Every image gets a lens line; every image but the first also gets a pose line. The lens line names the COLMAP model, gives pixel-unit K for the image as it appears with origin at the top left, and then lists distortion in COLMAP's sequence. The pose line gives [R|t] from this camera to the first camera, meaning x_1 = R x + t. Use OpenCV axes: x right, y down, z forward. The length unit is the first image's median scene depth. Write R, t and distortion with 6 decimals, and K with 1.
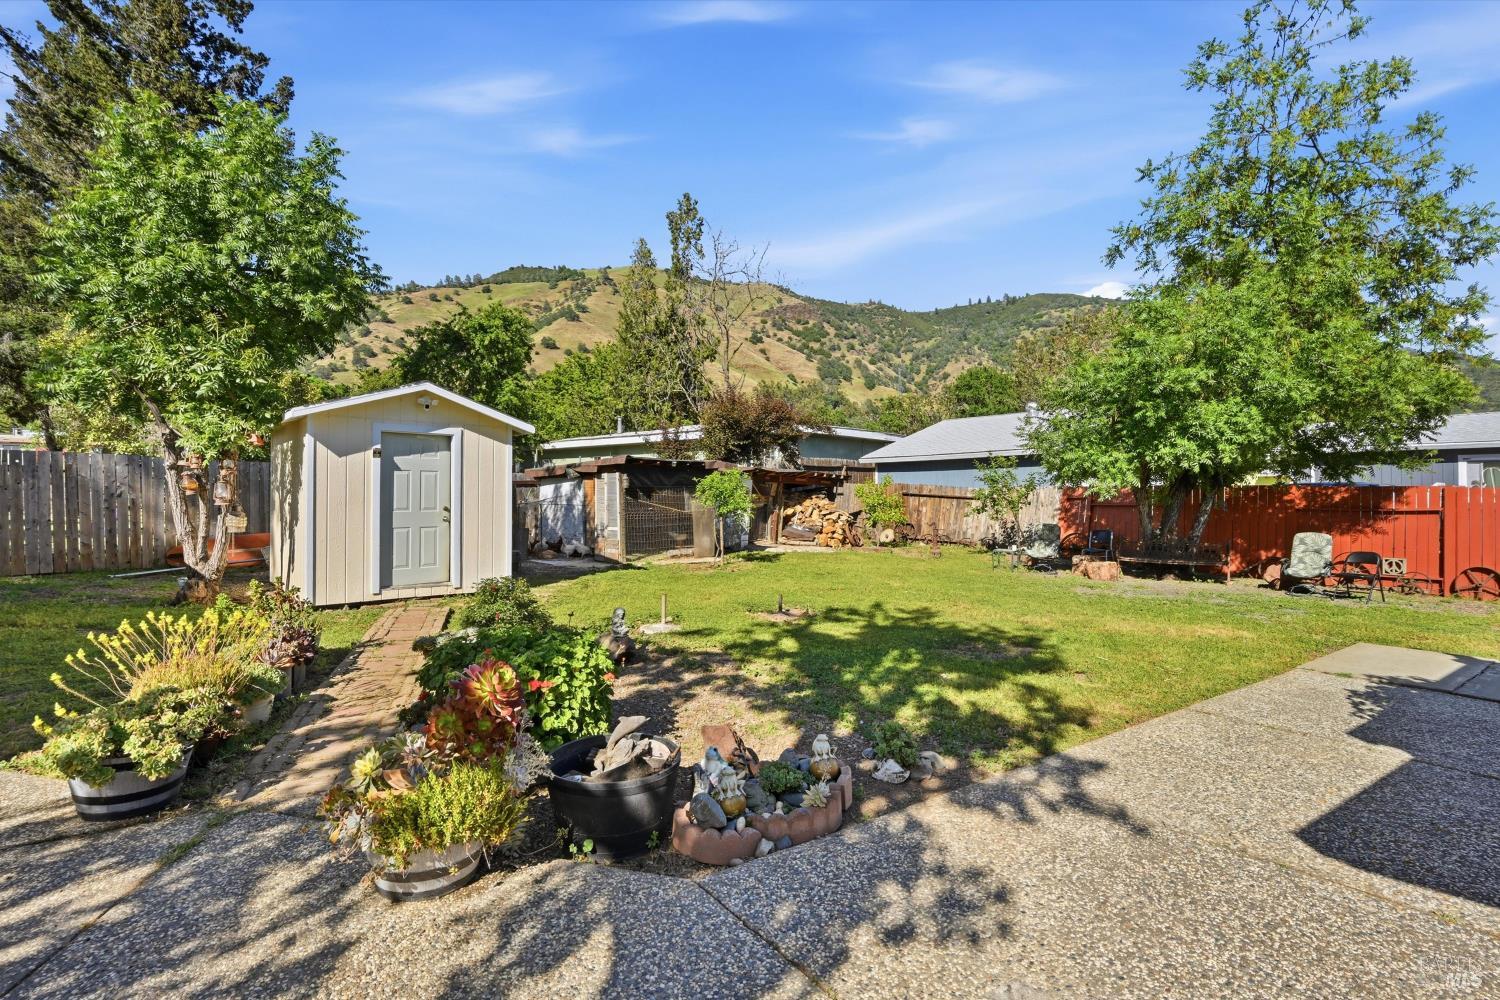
lens RADIAL K [[720.0, 0, 754.2], [0, 720.0, 485.1], [0, 0, 1]] dist [0.008453, -0.001821]
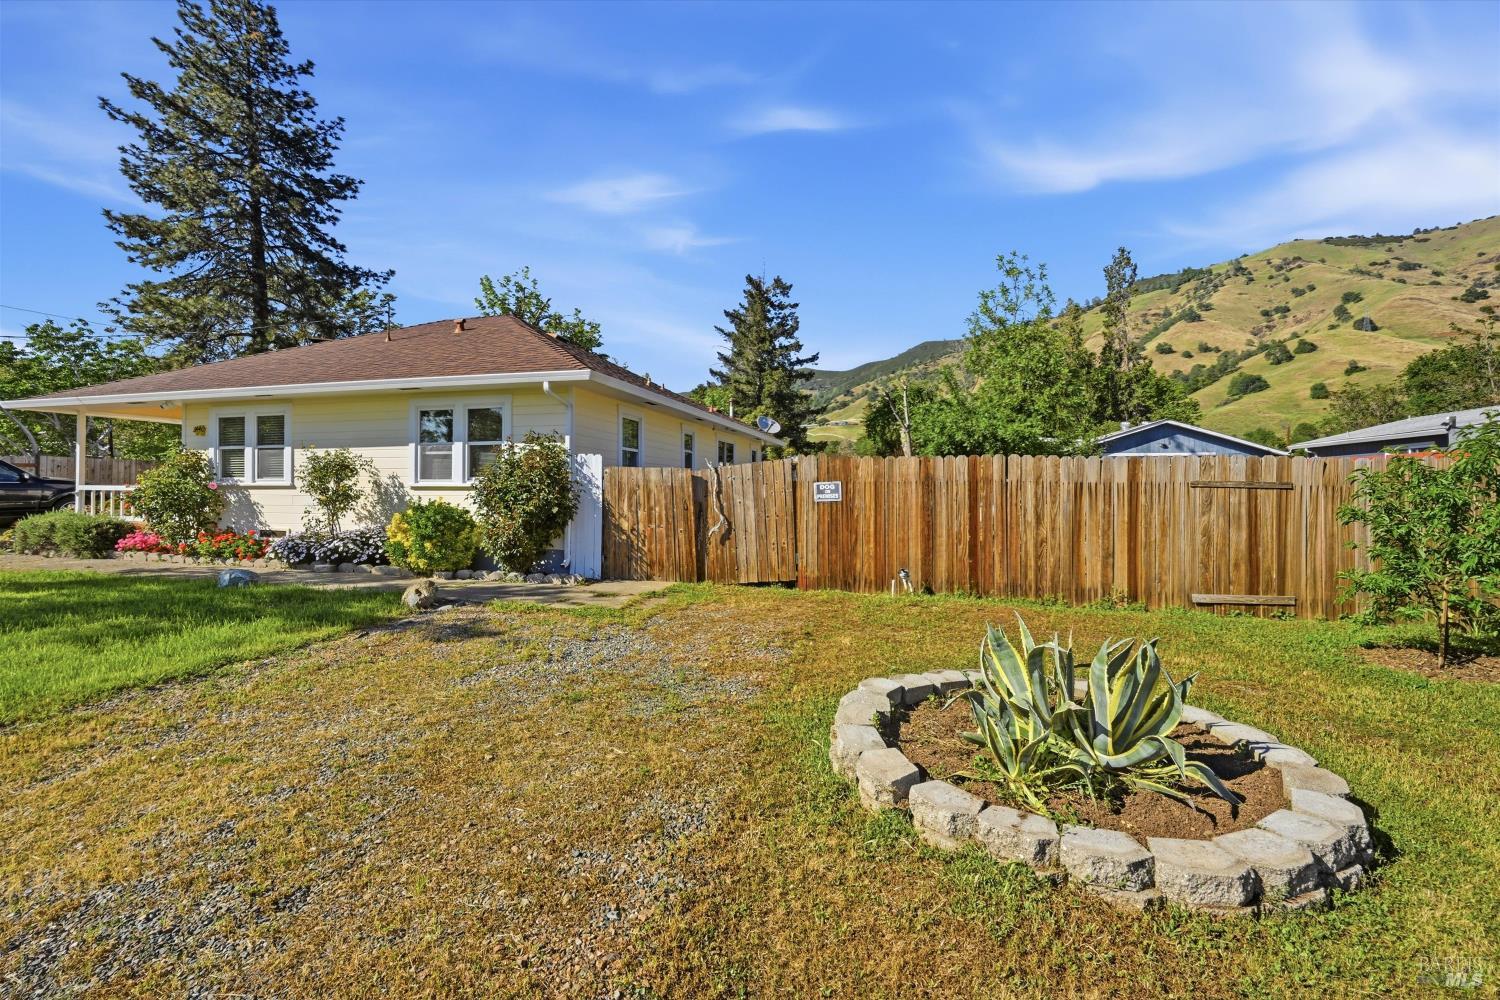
lens RADIAL K [[595.3, 0, 758.2], [0, 595.3, 492.6], [0, 0, 1]] dist [0.002452, -0.000105]
pose [[0.635656, 0.008055, -0.771931, 1.508303], [0.002033, 0.999925, 0.012108, 0.032916], [0.771970, -0.009266, 0.635591, -0.713461]]
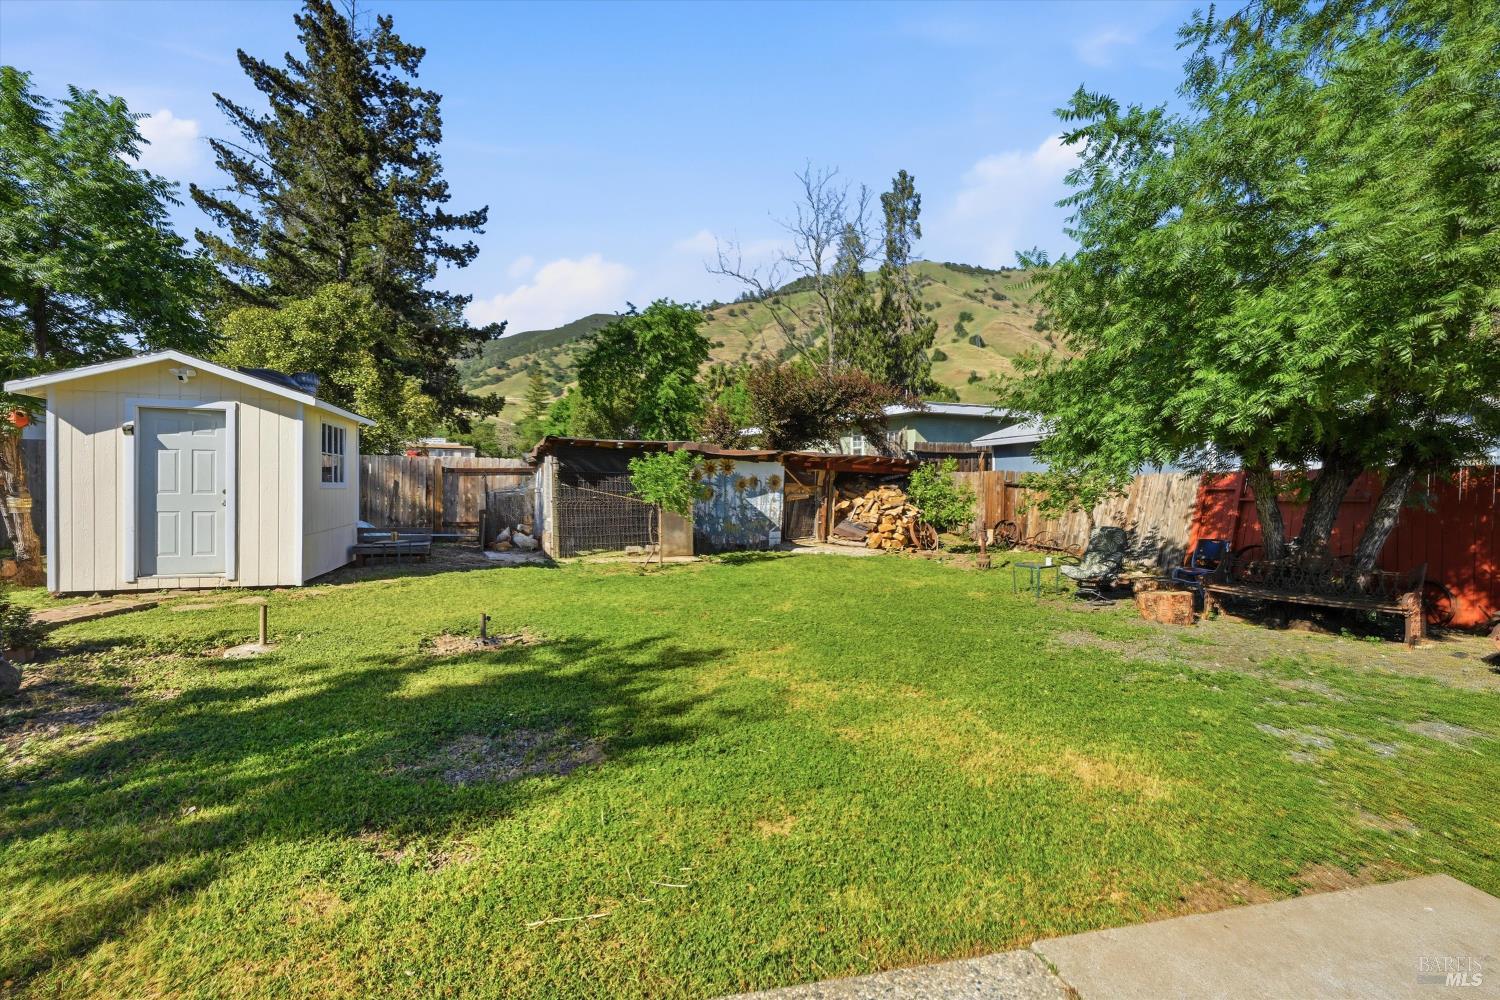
lens RADIAL K [[699.8, 0, 754.0], [0, 699.8, 493.6], [0, 0, 1]] dist [0.004759, 0.000078]
pose [[0.925889, 0.008241, -0.377705, 0.380873], [-0.001160, 0.999819, 0.018971, 0.012836], [0.377794, -0.017127, 0.925731, 0.321022]]
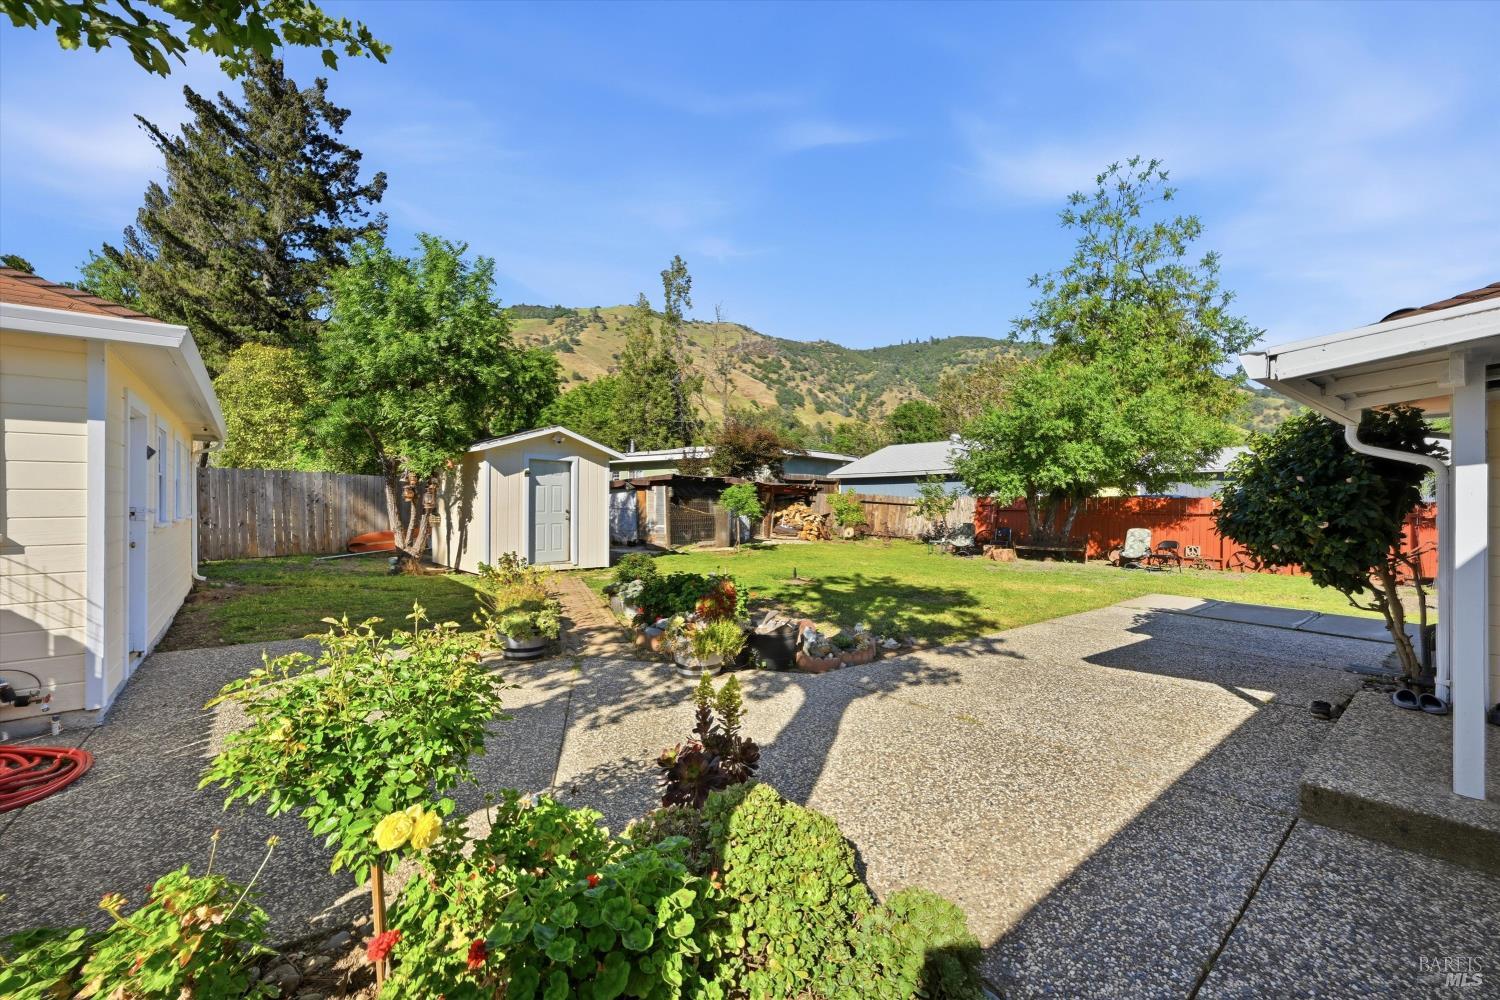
lens RADIAL K [[604.9, 0, 758.5], [0, 604.9, 496.2], [0, 0, 1]] dist [0.000951, 0.000653]
pose [[0.998197, 0.003344, 0.059932, -0.082985], [-0.003630, 0.999983, 0.004660, -0.003522], [-0.059915, -0.004869, 0.998192, -0.185122]]
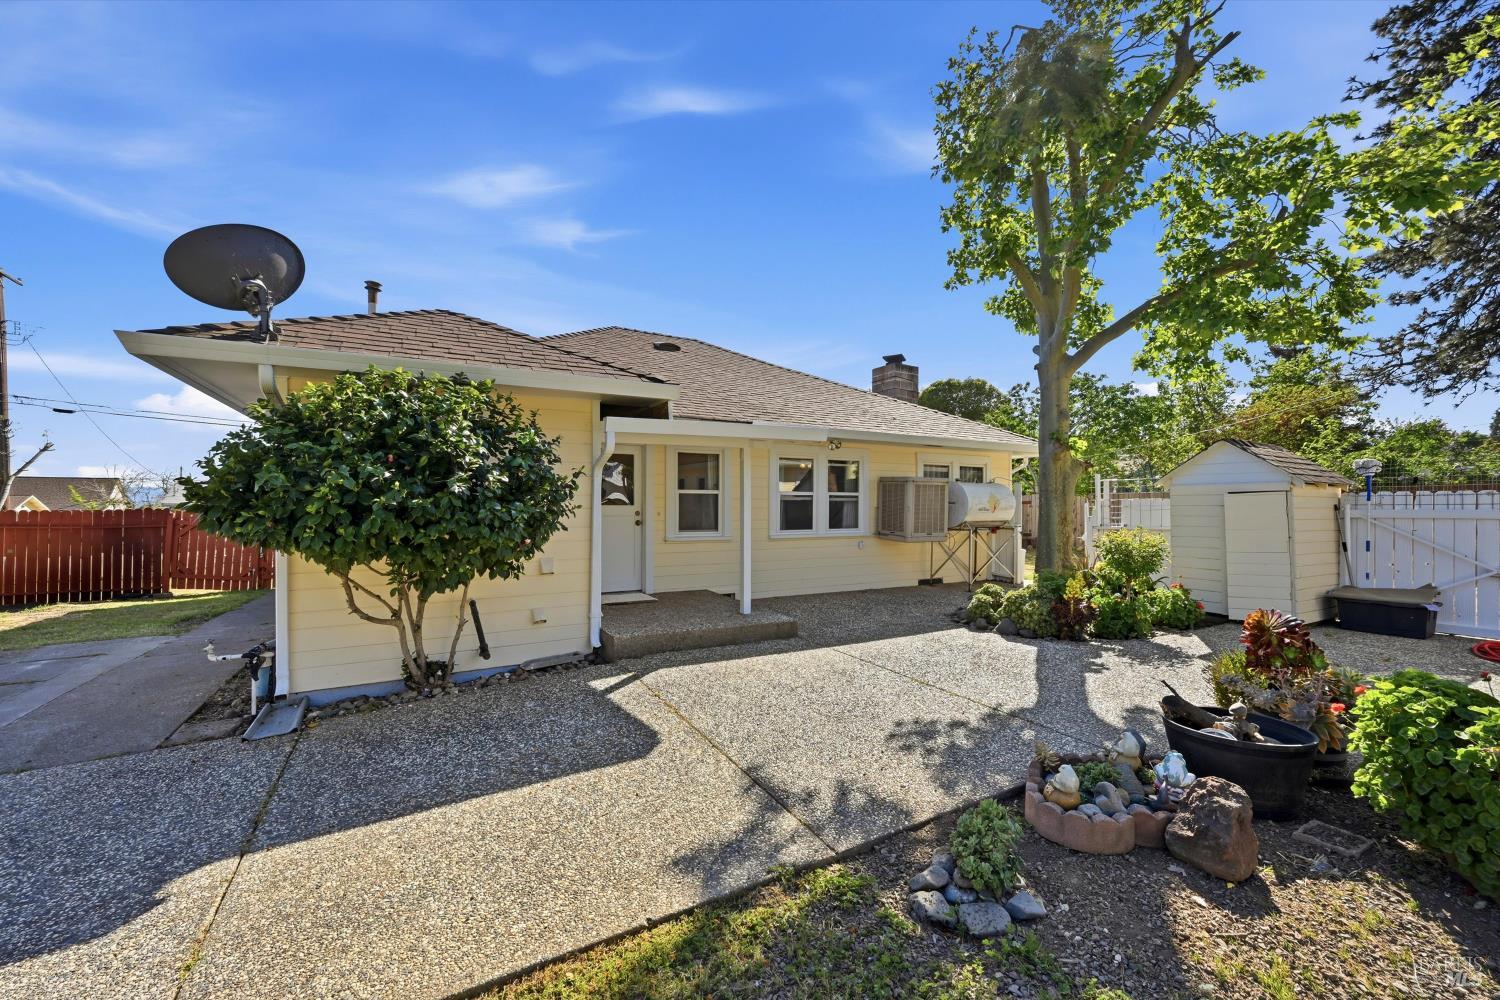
lens RADIAL K [[621.1, 0, 751.9], [0, 621.1, 500.8], [0, 0, 1]] dist [0.003311, 0.000178]
pose [[-0.995523, 0.017416, 0.092902, 0.104057], [0.014592, 0.999413, -0.030984, 0.014490], [-0.093387, -0.029489, -0.995193, 0.487569]]
